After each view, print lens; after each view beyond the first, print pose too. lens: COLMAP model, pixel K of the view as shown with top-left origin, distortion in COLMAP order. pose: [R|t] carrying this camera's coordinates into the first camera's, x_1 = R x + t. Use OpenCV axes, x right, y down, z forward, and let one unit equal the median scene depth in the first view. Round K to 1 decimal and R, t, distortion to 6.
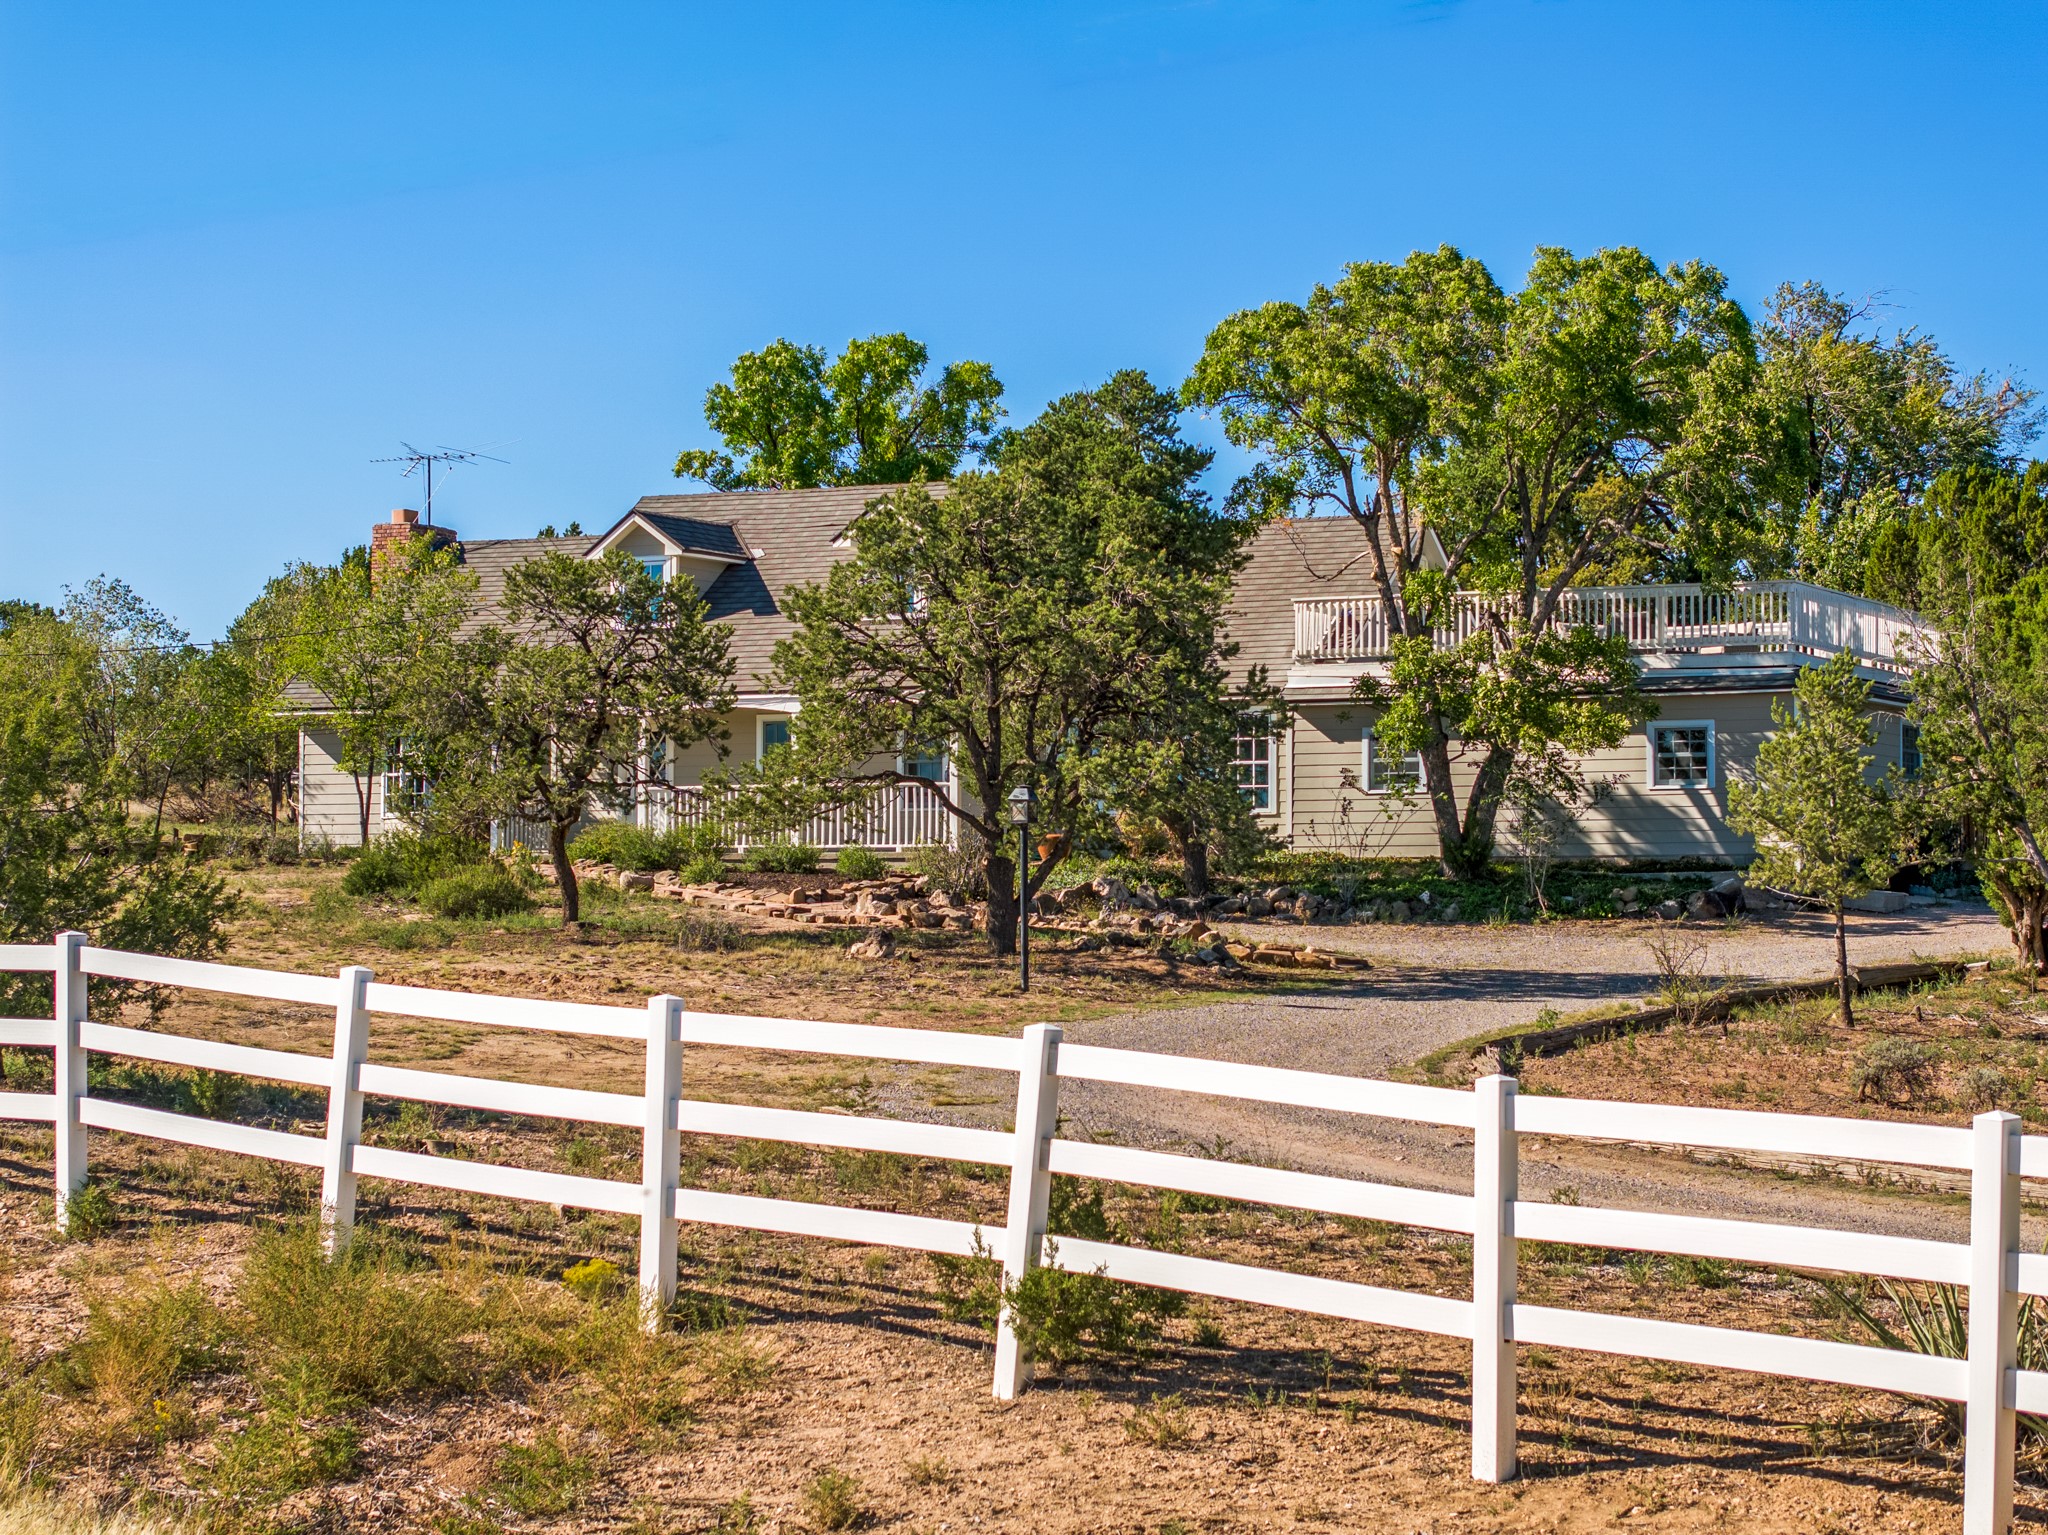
lens RADIAL K [[4075.7, 0, 1024.1], [0, 4075.7, 770.0], [0, 0, 1]] dist [-0.099476, 0.000000]
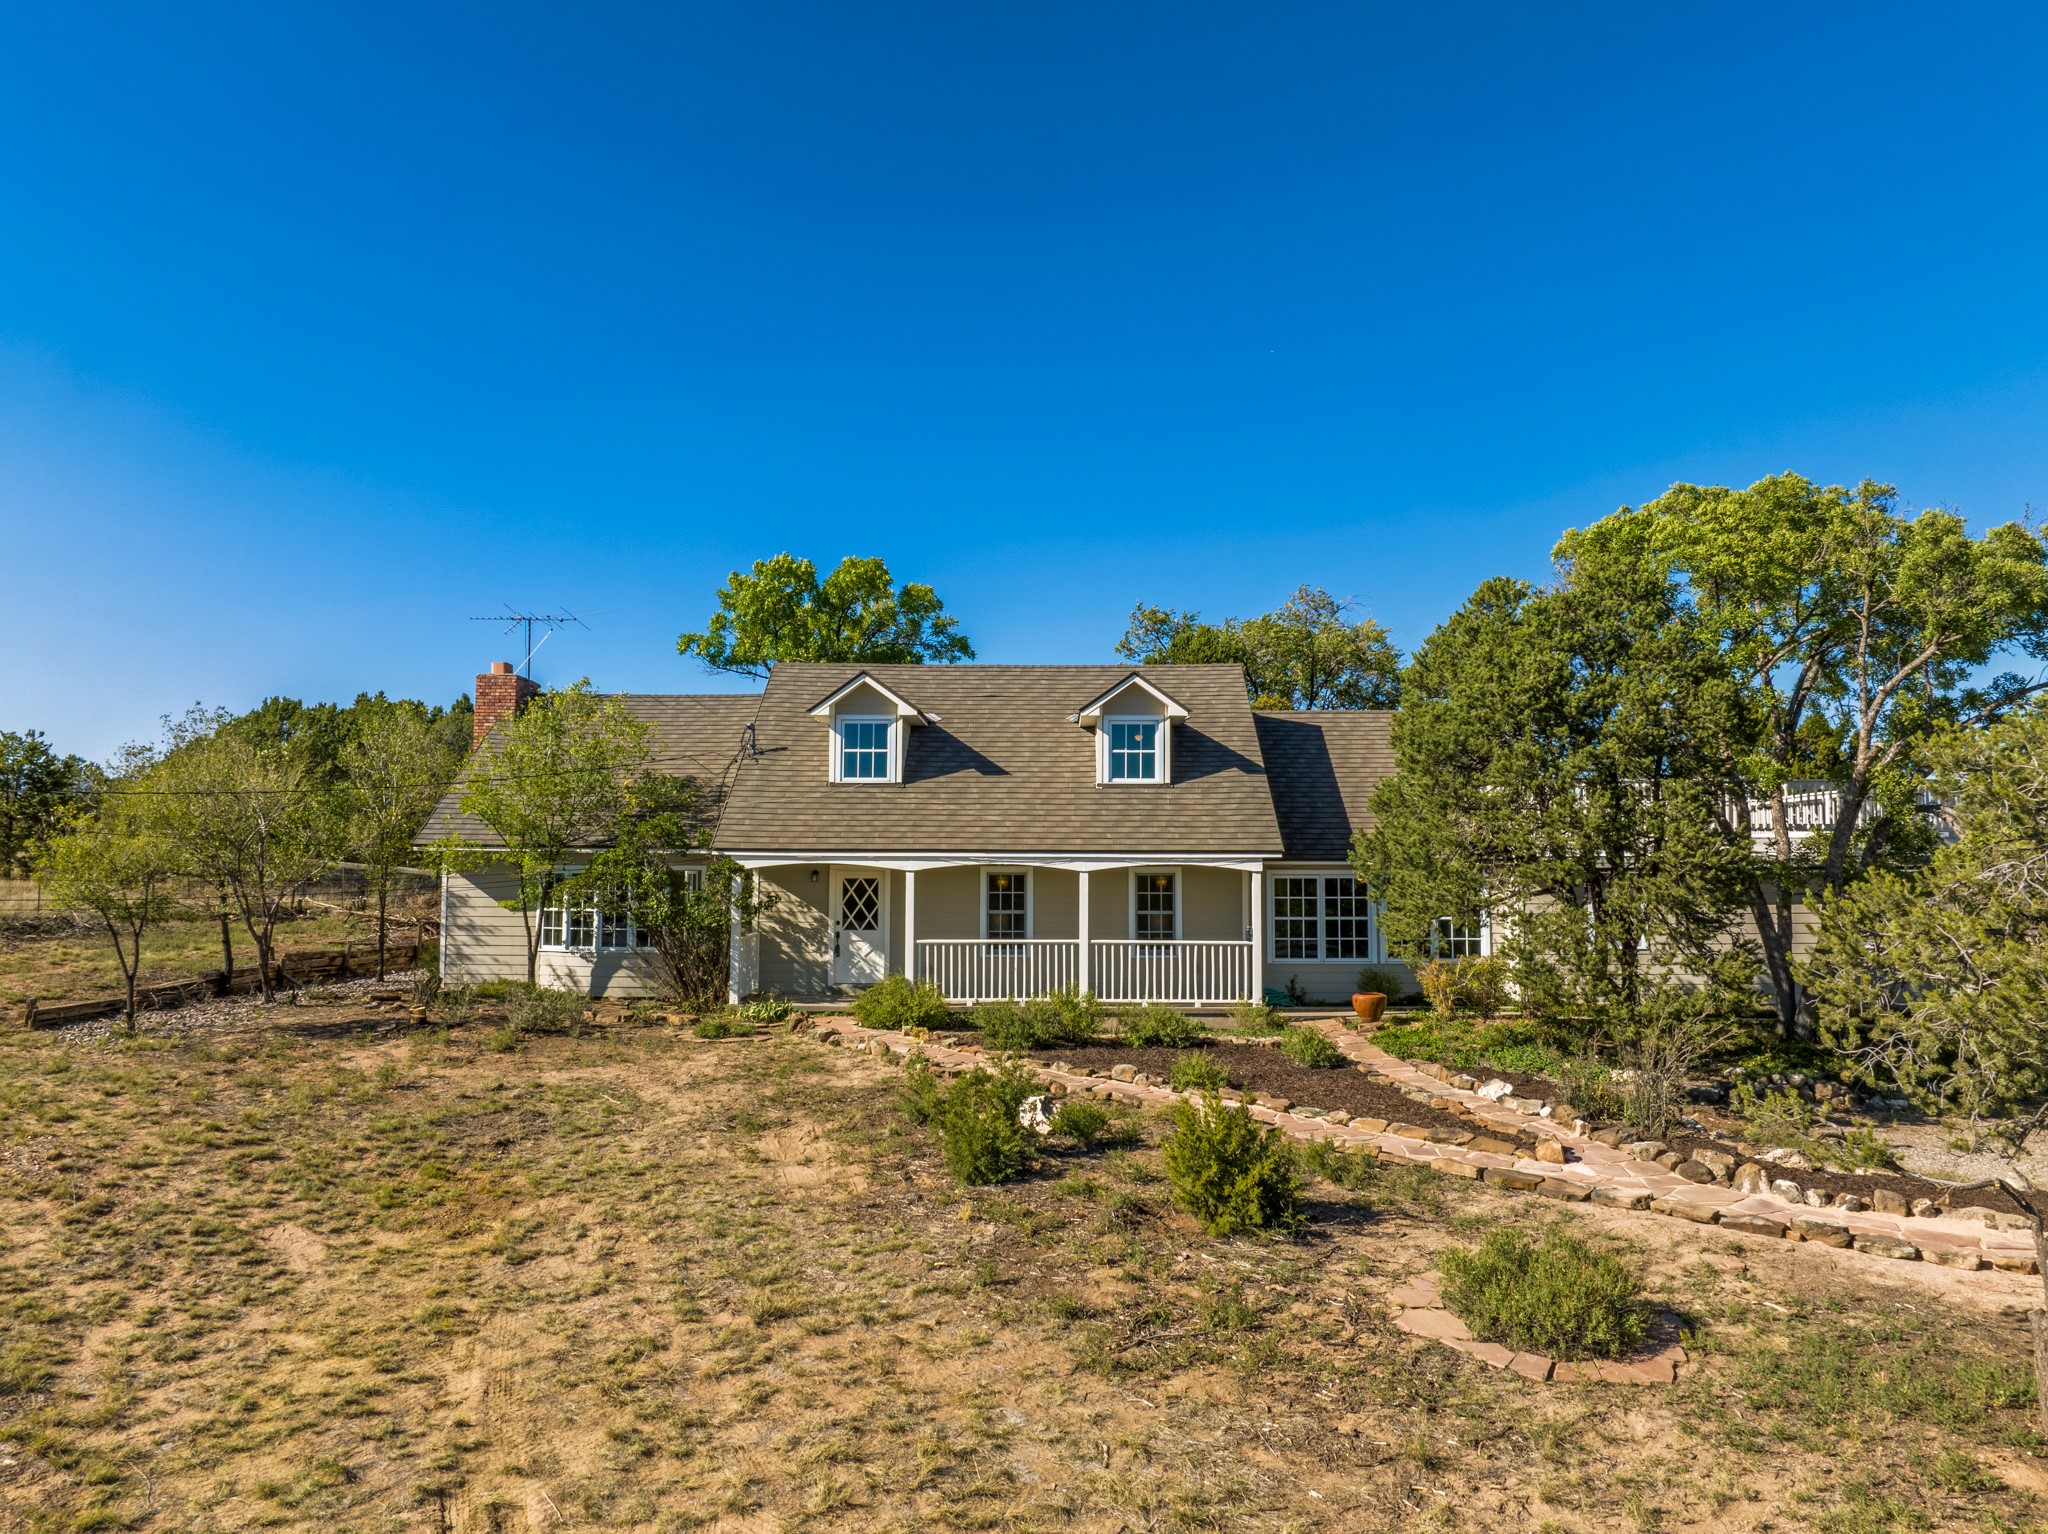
lens RADIAL K [[1423.1, 0, 1032.9], [0, 1423.1, 769.4], [0, 0, 1]] dist [-0.050639, 0.028270]
pose [[0.890789, 0.032020, 0.453288, -0.221841], [-0.018972, 0.999265, -0.033303, -0.026474], [-0.454021, 0.021066, 0.890742, 0.644500]]
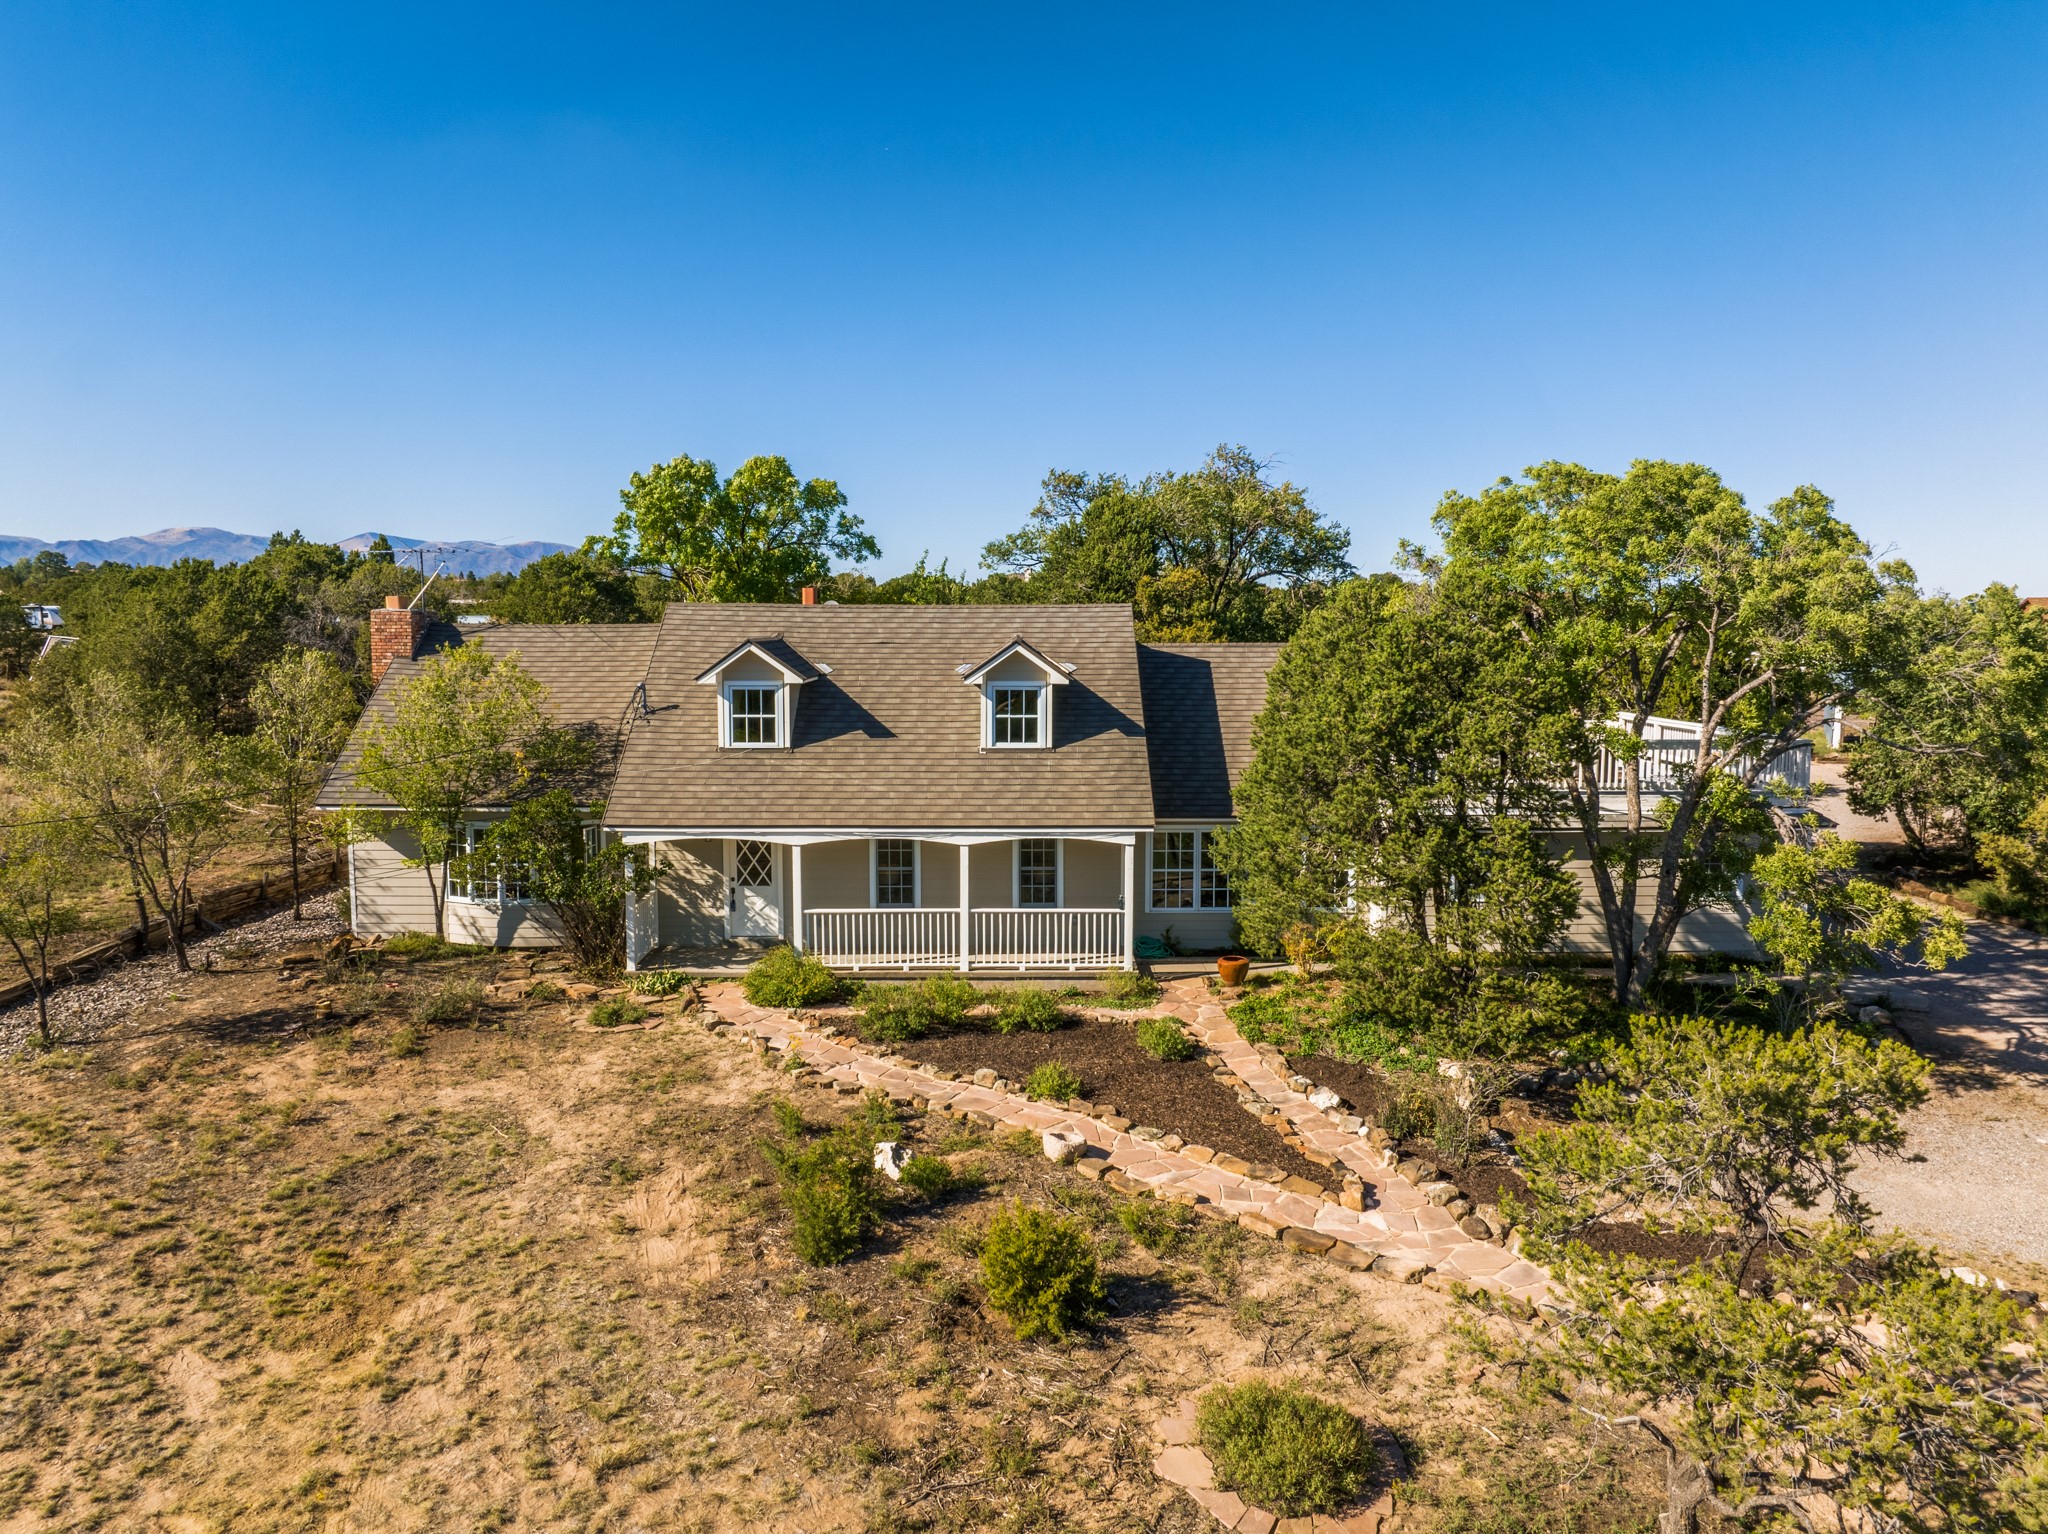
lens RADIAL K [[1423.1, 0, 1026.9], [0, 1423.1, 764.1], [0, 0, 1]] dist [-0.050639, 0.028270]
pose [[0.878141, -0.048087, 0.475978, -0.209585], [-0.017649, 0.991002, 0.132680, -0.081549], [-0.478076, -0.124912, 0.869391, 0.629451]]
